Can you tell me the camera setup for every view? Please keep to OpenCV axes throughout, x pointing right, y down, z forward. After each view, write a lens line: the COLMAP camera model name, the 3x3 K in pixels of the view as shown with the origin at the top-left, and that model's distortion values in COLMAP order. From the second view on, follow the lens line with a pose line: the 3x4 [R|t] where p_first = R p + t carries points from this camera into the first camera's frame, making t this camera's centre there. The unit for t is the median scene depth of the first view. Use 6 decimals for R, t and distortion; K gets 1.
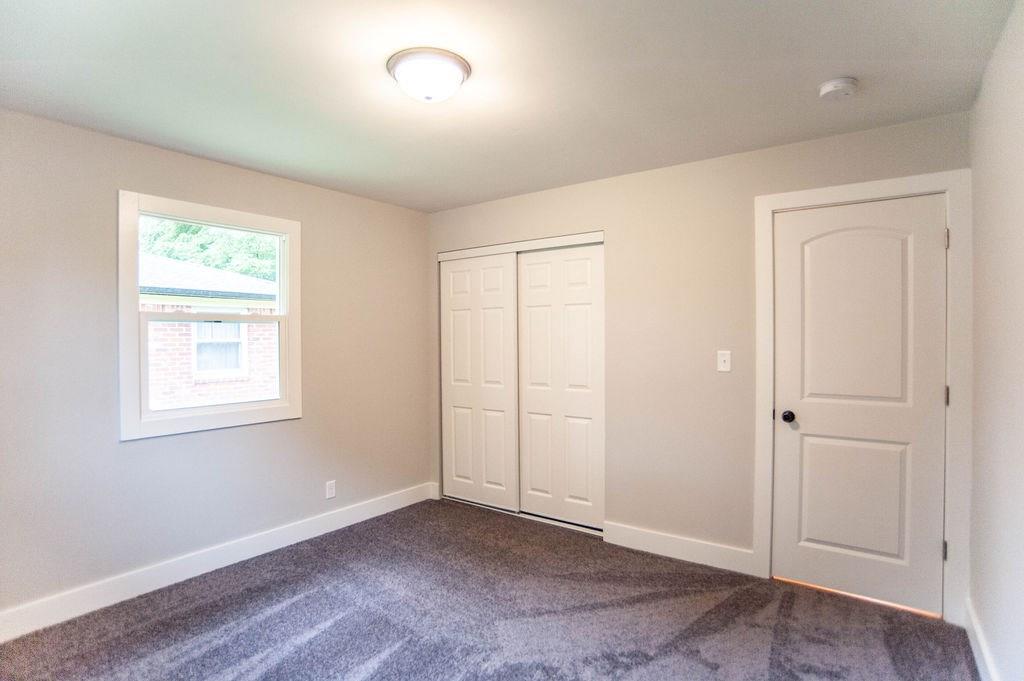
lens RADIAL K [[530.1, 0, 515.8], [0, 530.1, 337.7], [0, 0, 1]] dist [-0.074025, 0.027948]
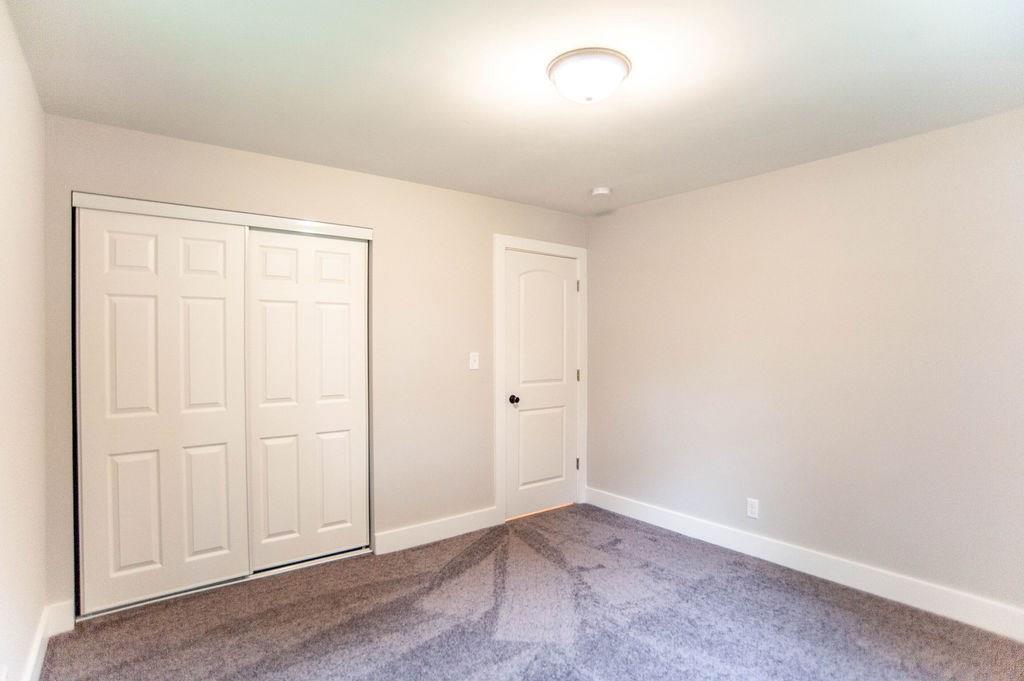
lens RADIAL K [[530.1, 0, 515.0], [0, 530.1, 337.1], [0, 0, 1]] dist [-0.074025, 0.027948]
pose [[0.276692, 0.012225, 0.960881, -0.785374], [-0.002151, 0.999924, -0.012102, 0.003738], [-0.960956, 0.001282, 0.276697, 0.575158]]
